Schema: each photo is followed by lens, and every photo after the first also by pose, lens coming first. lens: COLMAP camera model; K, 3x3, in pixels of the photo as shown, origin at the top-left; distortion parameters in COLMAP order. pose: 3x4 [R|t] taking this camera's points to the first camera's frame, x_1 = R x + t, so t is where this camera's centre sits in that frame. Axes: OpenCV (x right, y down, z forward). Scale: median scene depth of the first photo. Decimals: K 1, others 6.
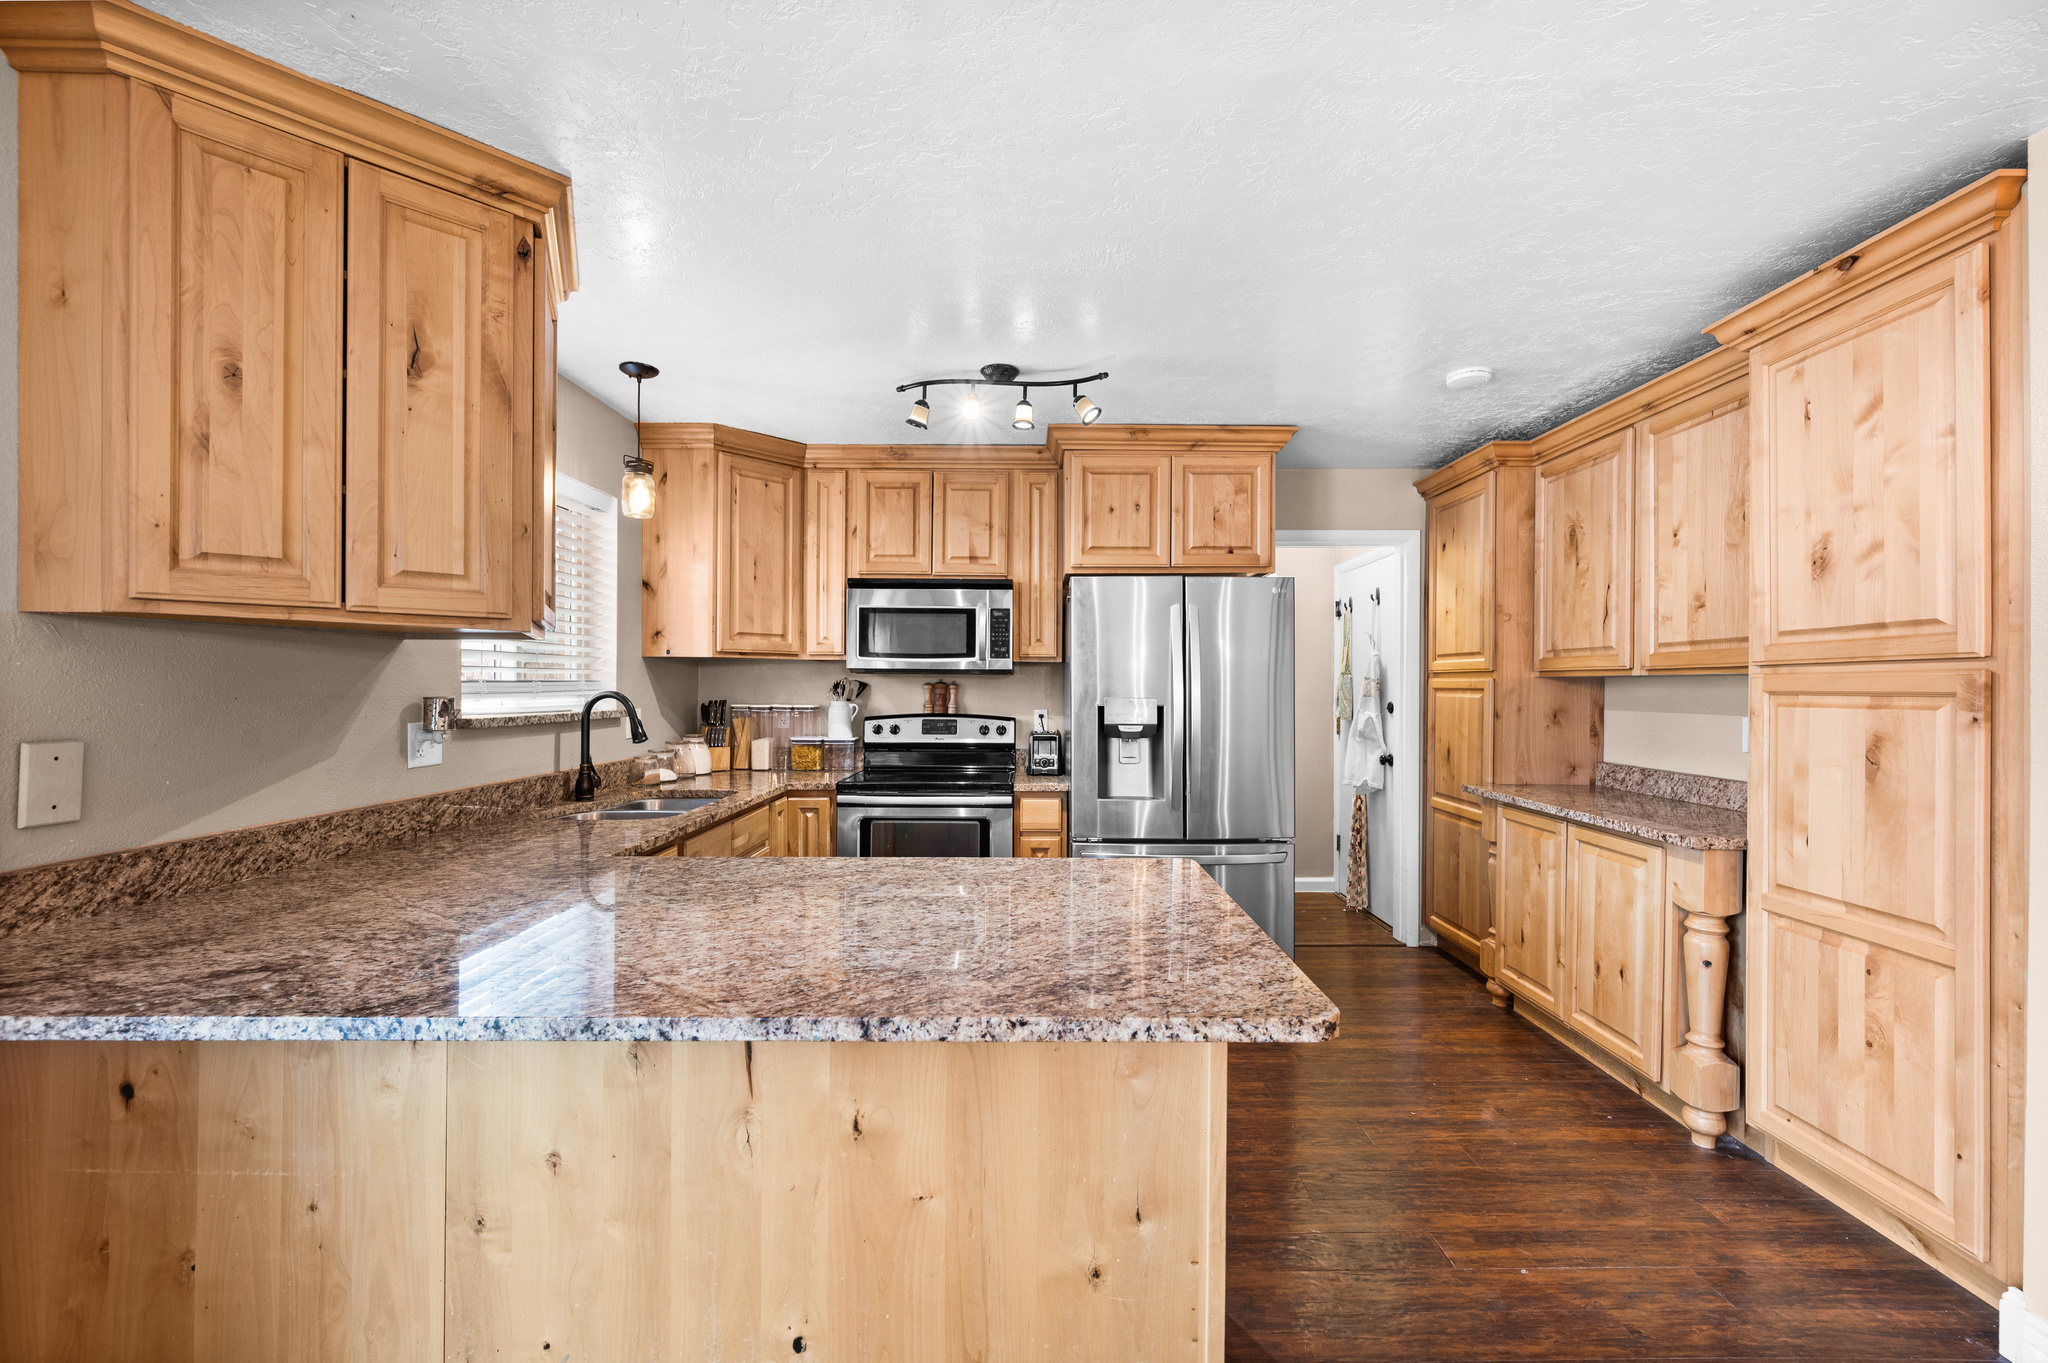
lens RADIAL K [[819.0, 0, 1045.4], [0, 819.0, 687.8], [0, 0, 1]] dist [-0.002828, 0.001246]
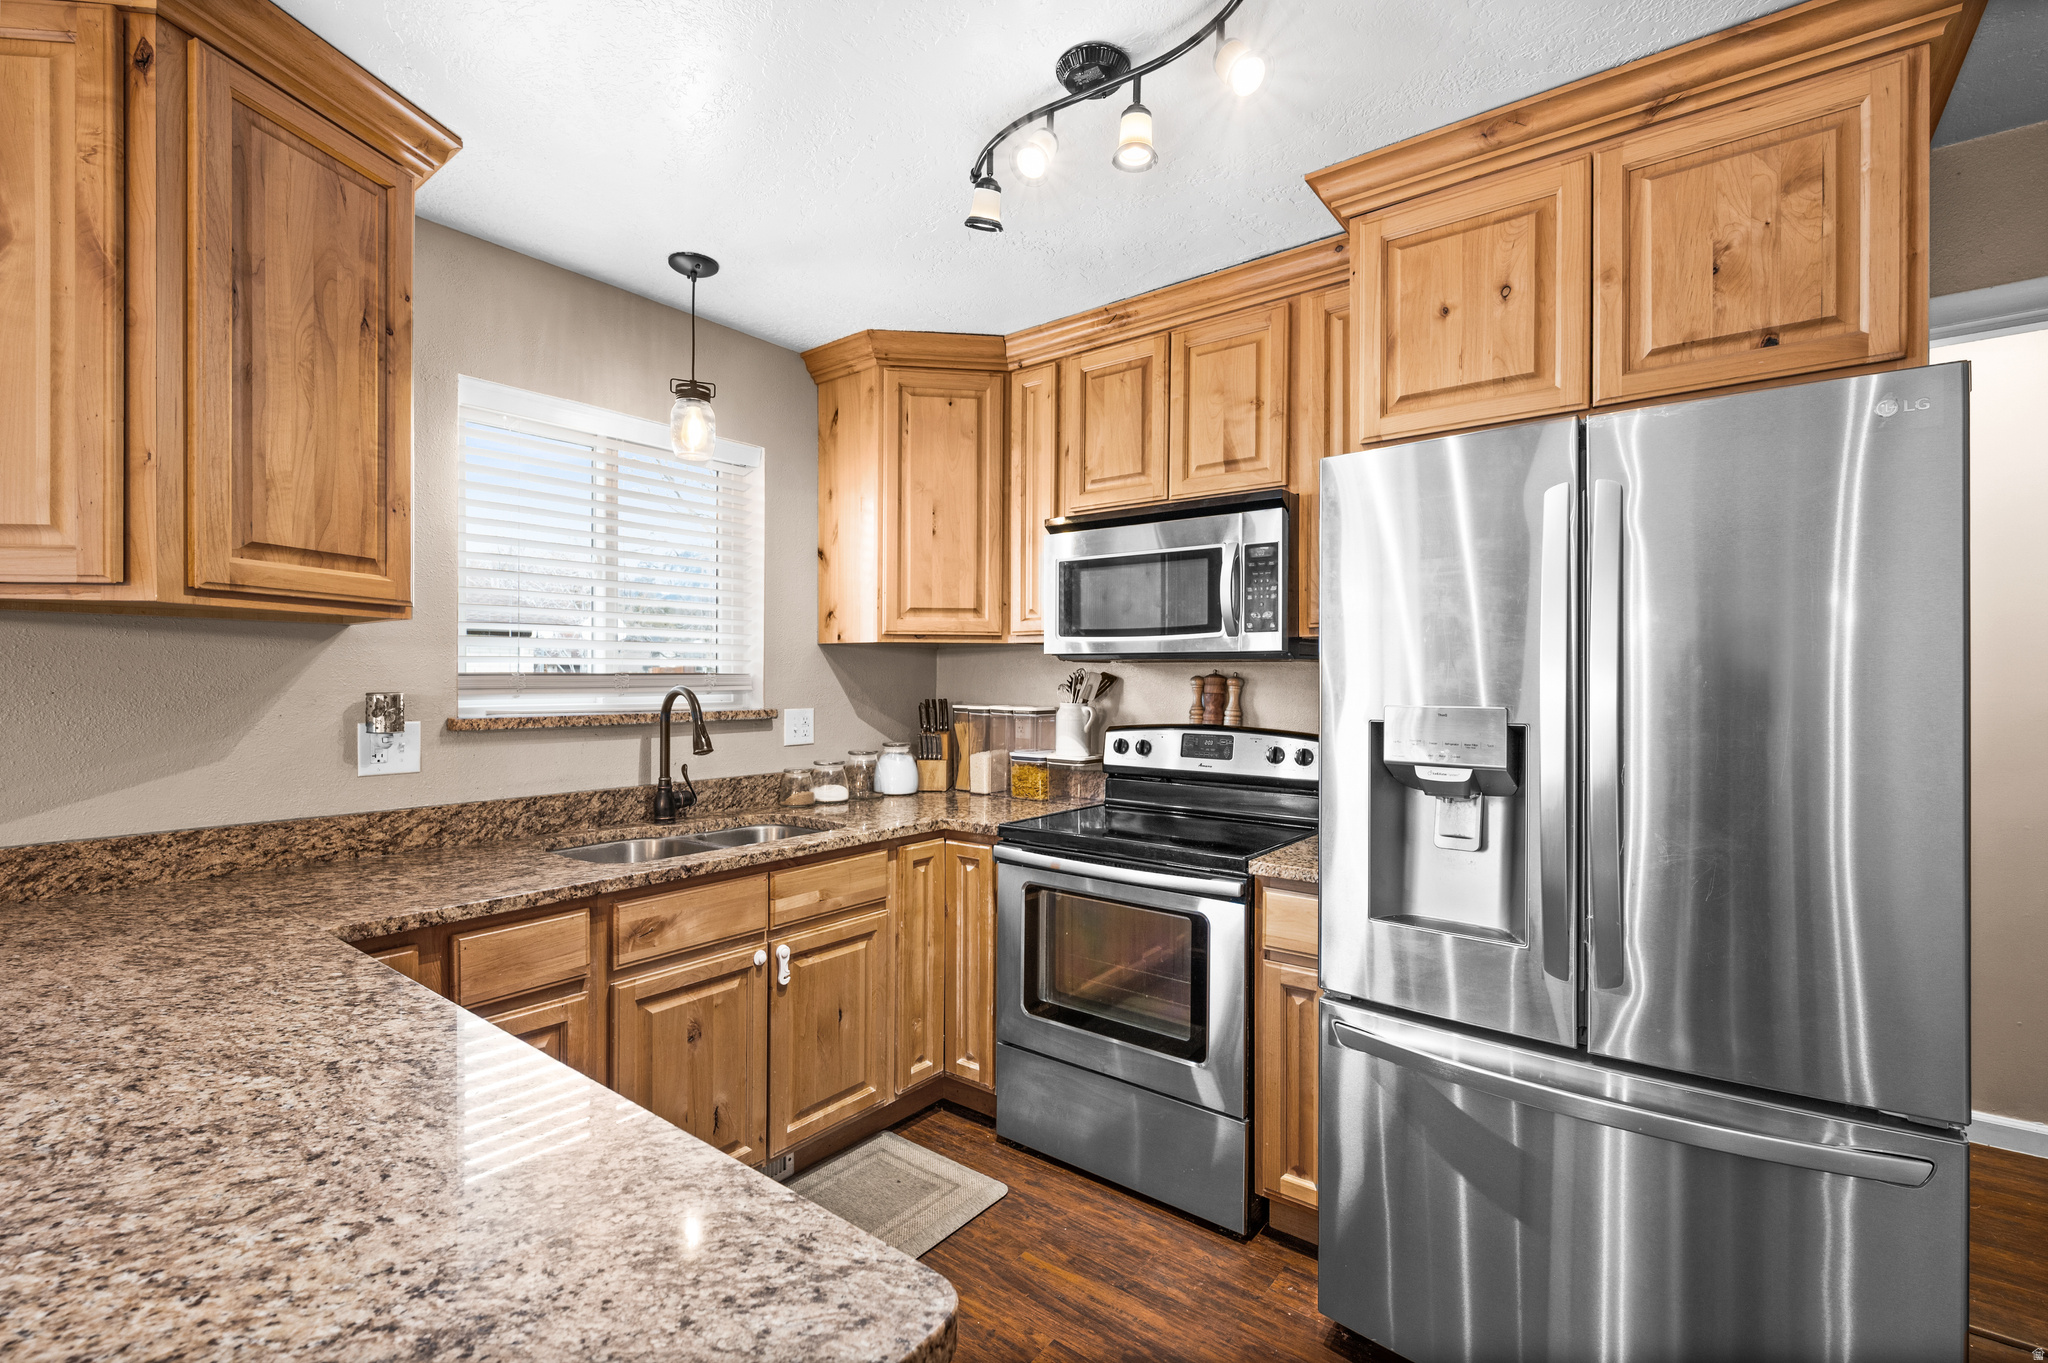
lens RADIAL K [[877.4, 0, 1027.9], [0, 877.4, 680.1], [0, 0, 1]] dist [-0.001269, -0.000391]
pose [[0.781067, 0.000489, -0.624447, 0.345710], [-0.002260, 0.999995, -0.002044, -0.001497], [0.624443, 0.003007, 0.781064, 0.733407]]
